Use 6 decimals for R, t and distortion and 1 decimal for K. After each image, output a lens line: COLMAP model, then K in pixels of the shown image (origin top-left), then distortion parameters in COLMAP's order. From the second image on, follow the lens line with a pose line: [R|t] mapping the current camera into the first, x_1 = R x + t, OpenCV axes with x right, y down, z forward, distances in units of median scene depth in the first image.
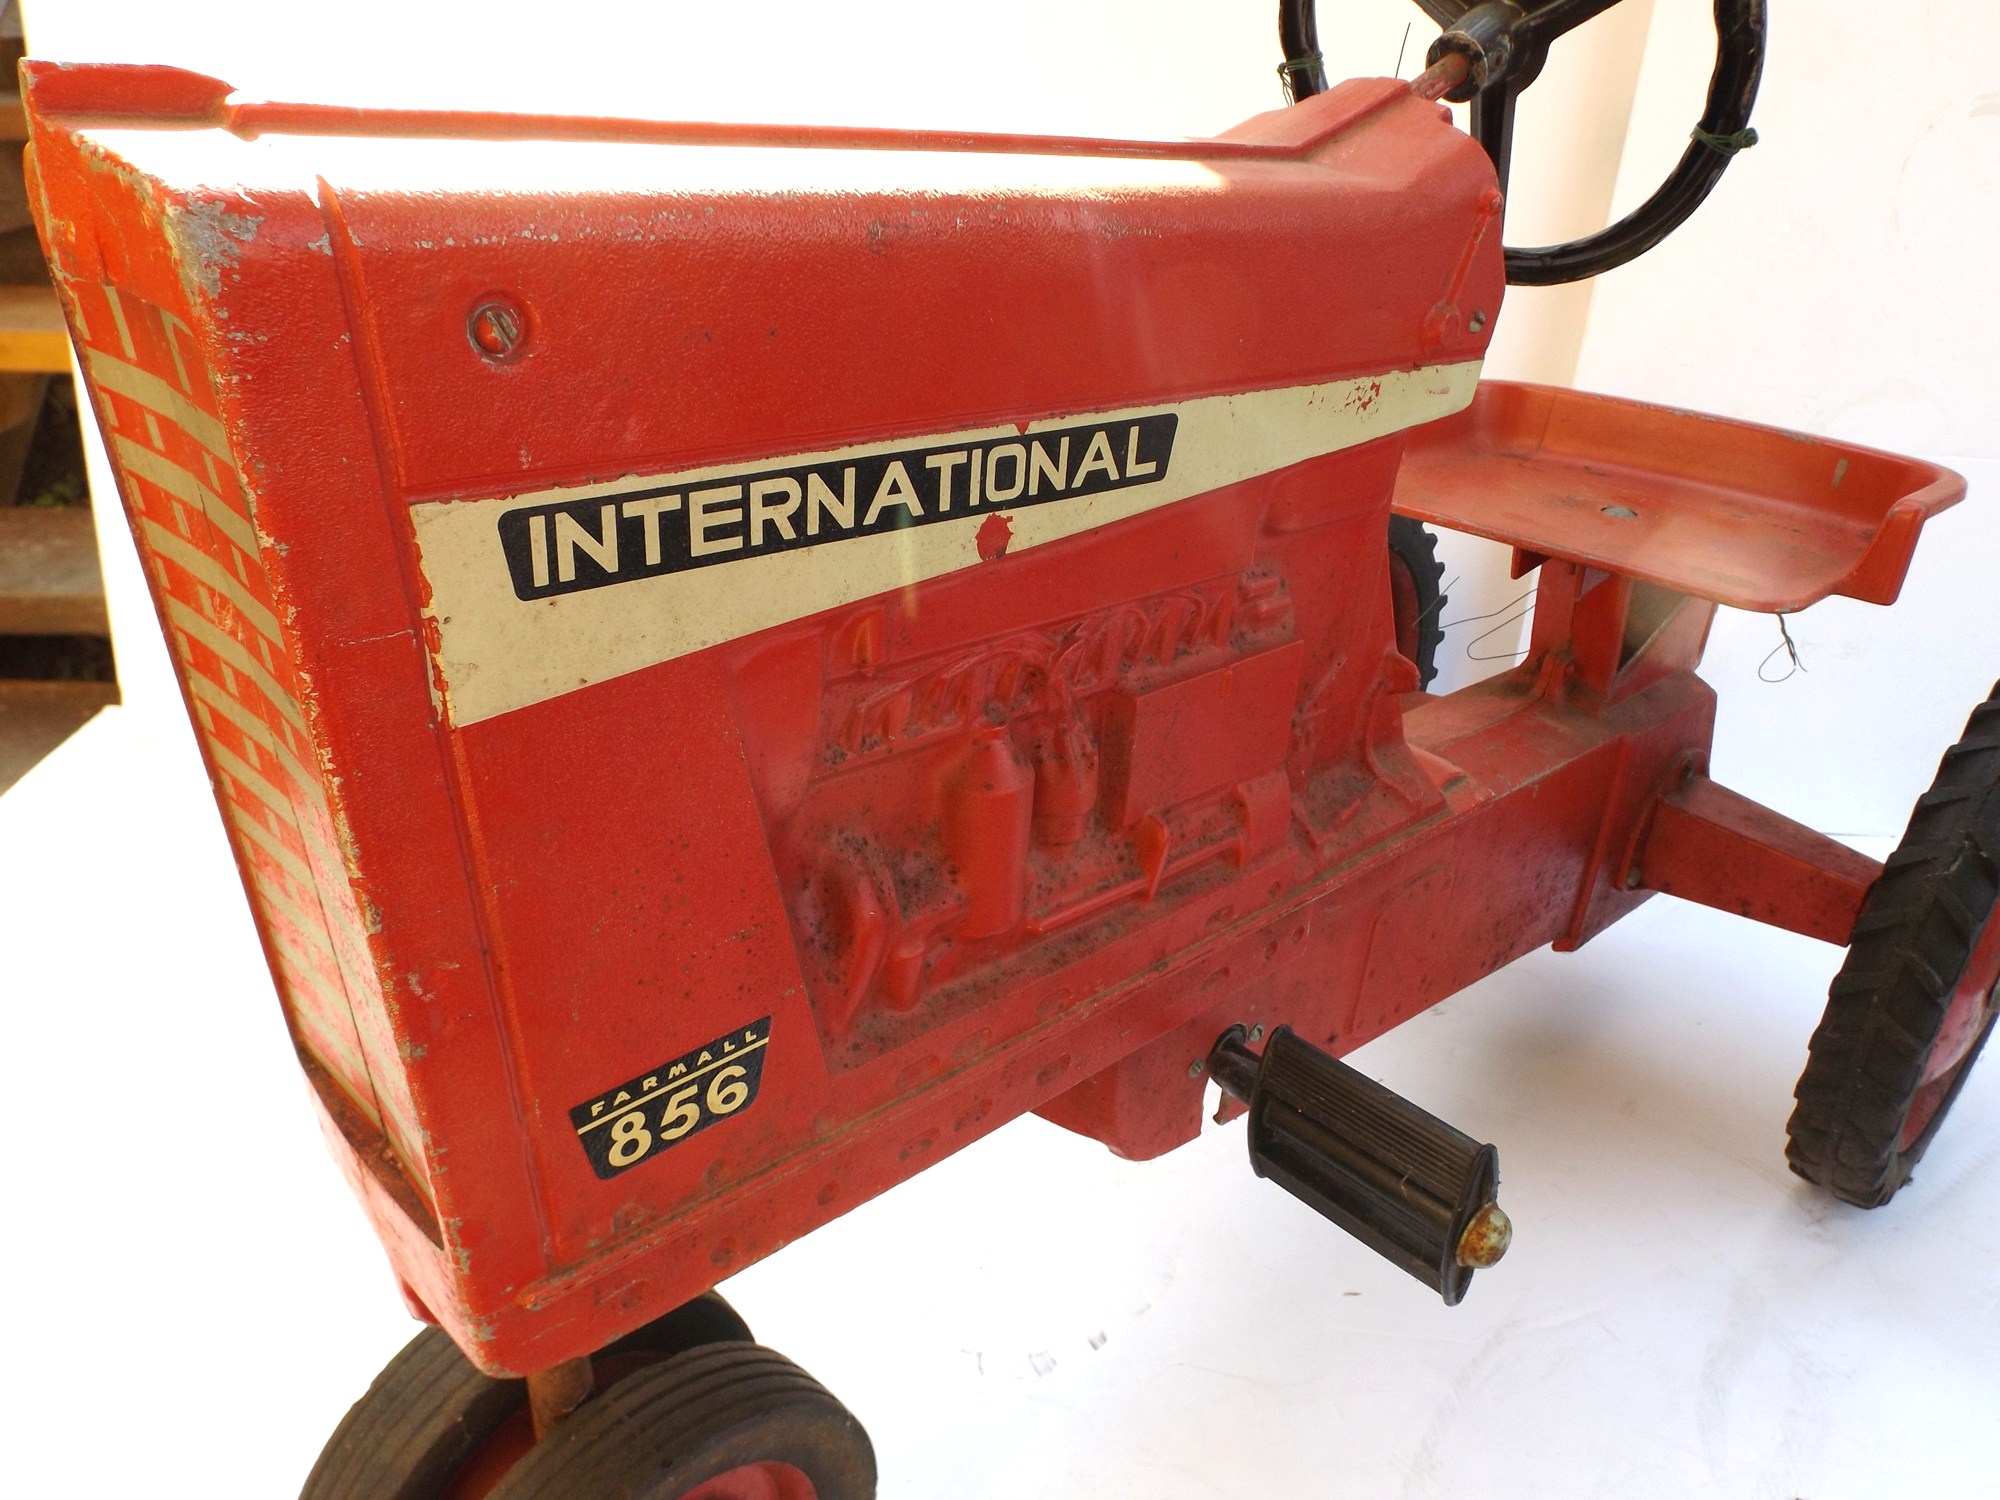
lens RADIAL K [[1413.5, 0, 1009.0], [0, 1413.5, 747.2], [0, 0, 1]] dist [0.008580, -0.018352]
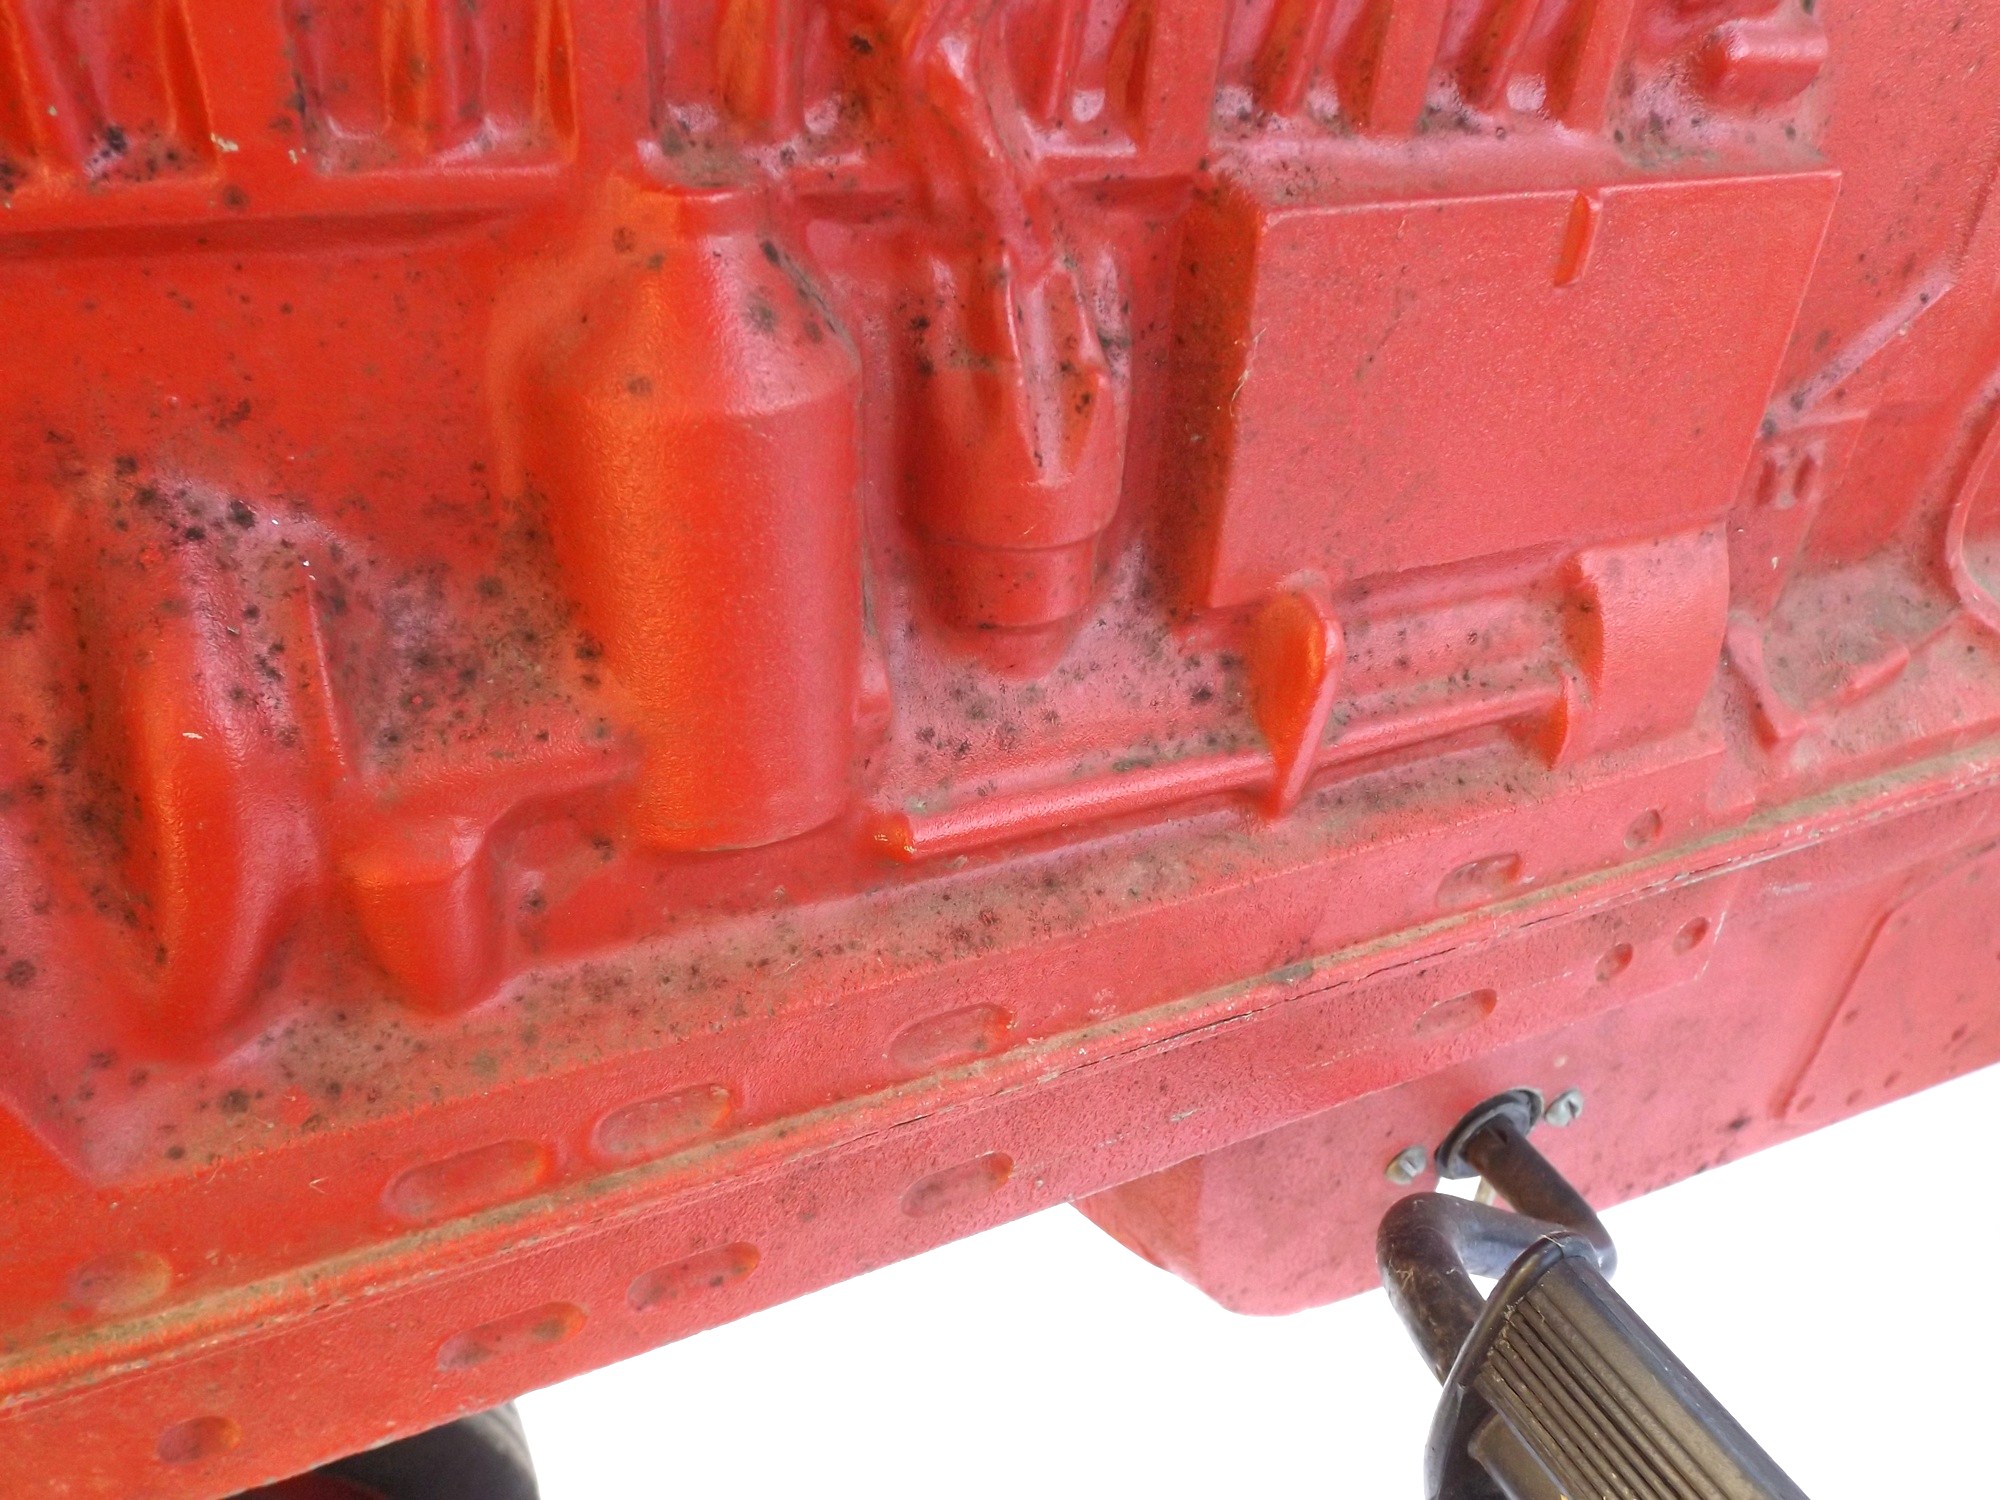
lens RADIAL K [[1413.5, 0, 996.3], [0, 1413.5, 759.5], [0, 0, 1]] dist [0.008580, -0.018352]
pose [[0.948398, 0.146588, -0.281165, 0.127147], [-0.109640, 0.983631, 0.142998, 0.044561], [0.297525, -0.104792, 0.948946, 0.579756]]
